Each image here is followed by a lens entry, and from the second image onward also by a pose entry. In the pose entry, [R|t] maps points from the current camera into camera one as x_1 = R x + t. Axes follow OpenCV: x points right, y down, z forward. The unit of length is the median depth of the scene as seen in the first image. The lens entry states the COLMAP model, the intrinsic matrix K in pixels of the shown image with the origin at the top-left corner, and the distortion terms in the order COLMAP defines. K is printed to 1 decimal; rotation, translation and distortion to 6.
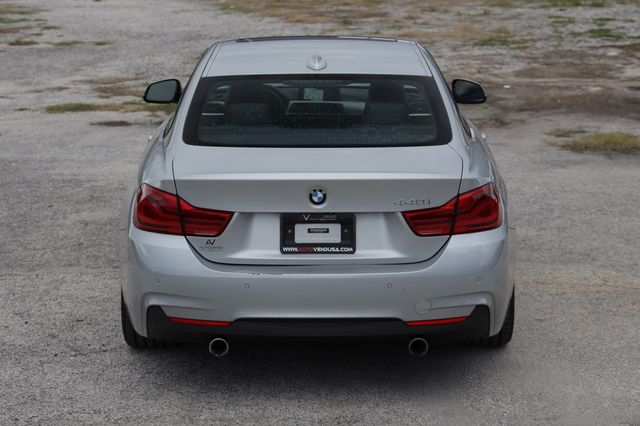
lens RADIAL K [[1244.4, 0, 308.3], [0, 1244.4, 212.7], [0, 0, 1]] dist [0.222049, 0.097688]
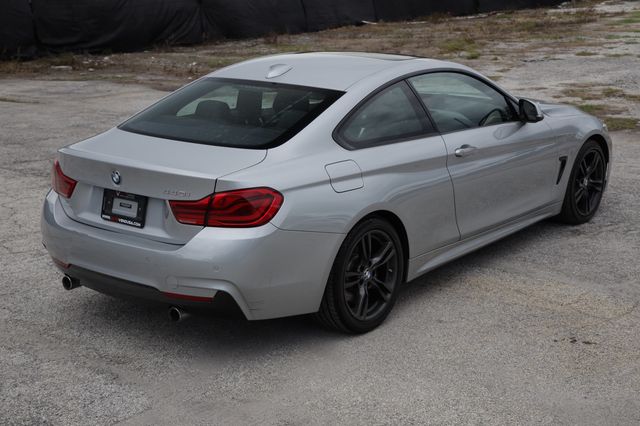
lens RADIAL K [[874.0, 0, 320.0], [0, 874.0, 213.0], [0, 0, 1]] dist [0.114229, 0.022110]
pose [[0.808073, 0.151486, -0.569272, 0.659632], [-0.124663, 0.988458, 0.086076, -0.077207], [0.575741, 0.001411, 0.817631, 0.397922]]
